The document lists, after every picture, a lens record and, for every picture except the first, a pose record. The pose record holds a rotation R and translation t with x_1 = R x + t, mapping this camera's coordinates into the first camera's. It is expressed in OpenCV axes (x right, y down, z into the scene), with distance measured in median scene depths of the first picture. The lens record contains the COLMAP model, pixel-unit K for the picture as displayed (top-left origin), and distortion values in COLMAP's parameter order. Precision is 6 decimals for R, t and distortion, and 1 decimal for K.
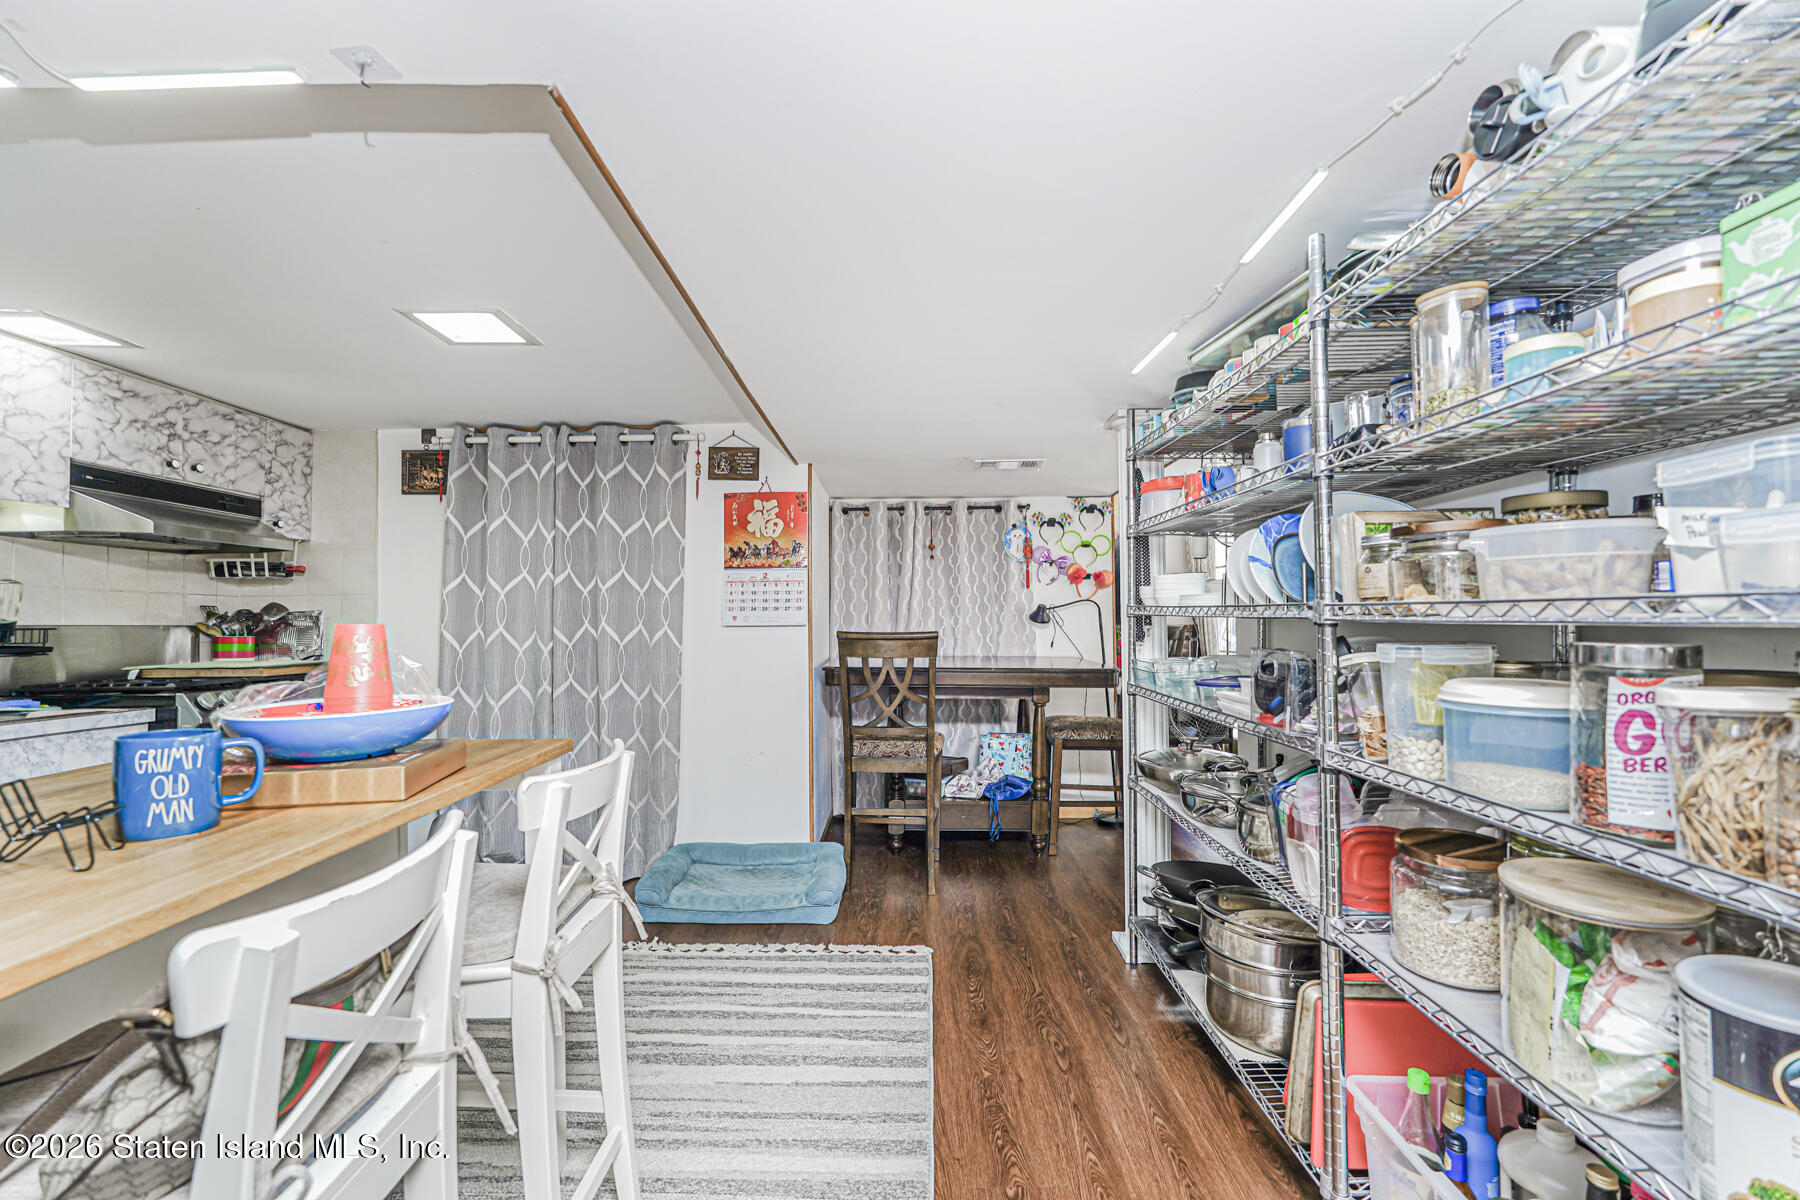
lens RADIAL K [[794.1, 0, 897.1], [0, 794.1, 606.2], [0, 0, 1]] dist [-0.020218, 0.011966]
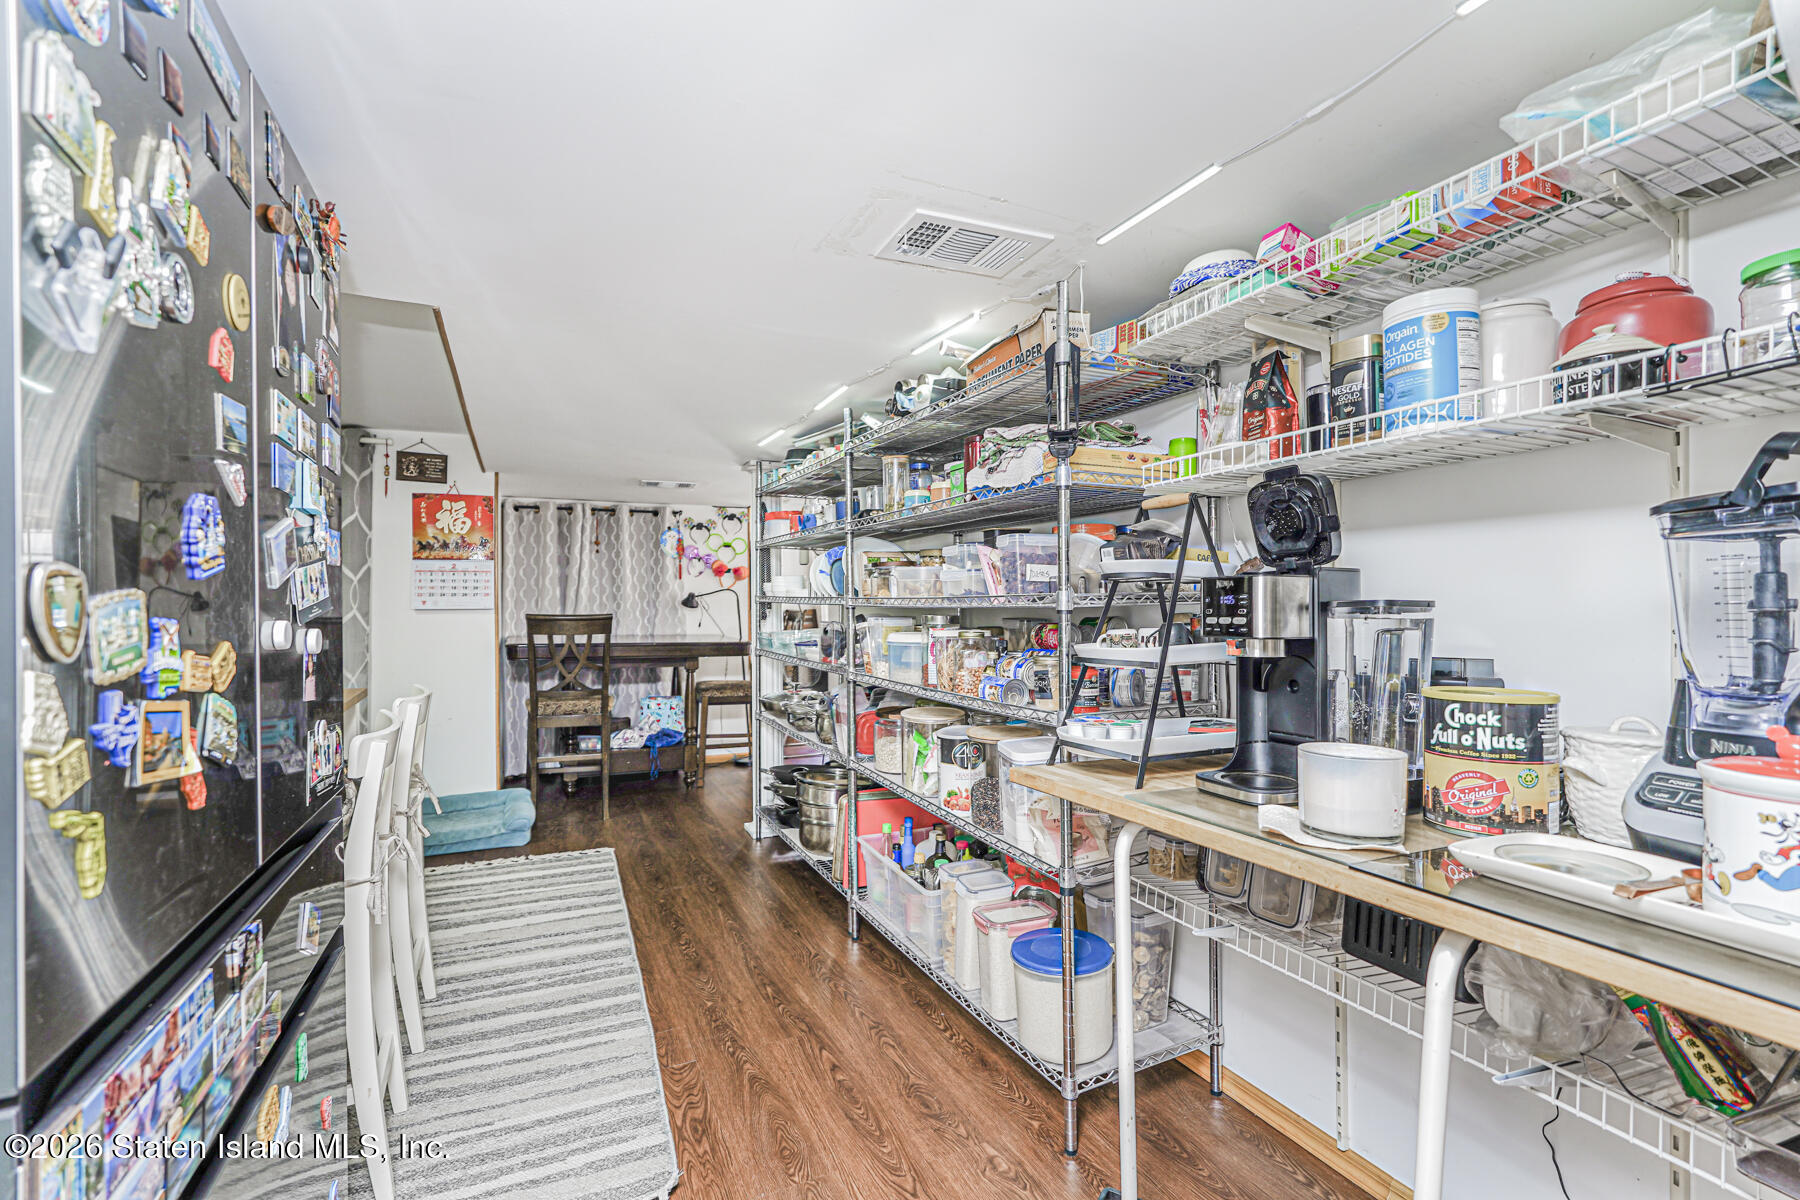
lens RADIAL K [[794.1, 0, 897.1], [0, 794.1, 606.2], [0, 0, 1]] dist [-0.020218, 0.011966]
pose [[0.901900, 0.002362, 0.431938, -0.079904], [-0.010575, 0.999806, 0.016613, -0.006023], [-0.431815, -0.019551, 0.901750, -0.325599]]
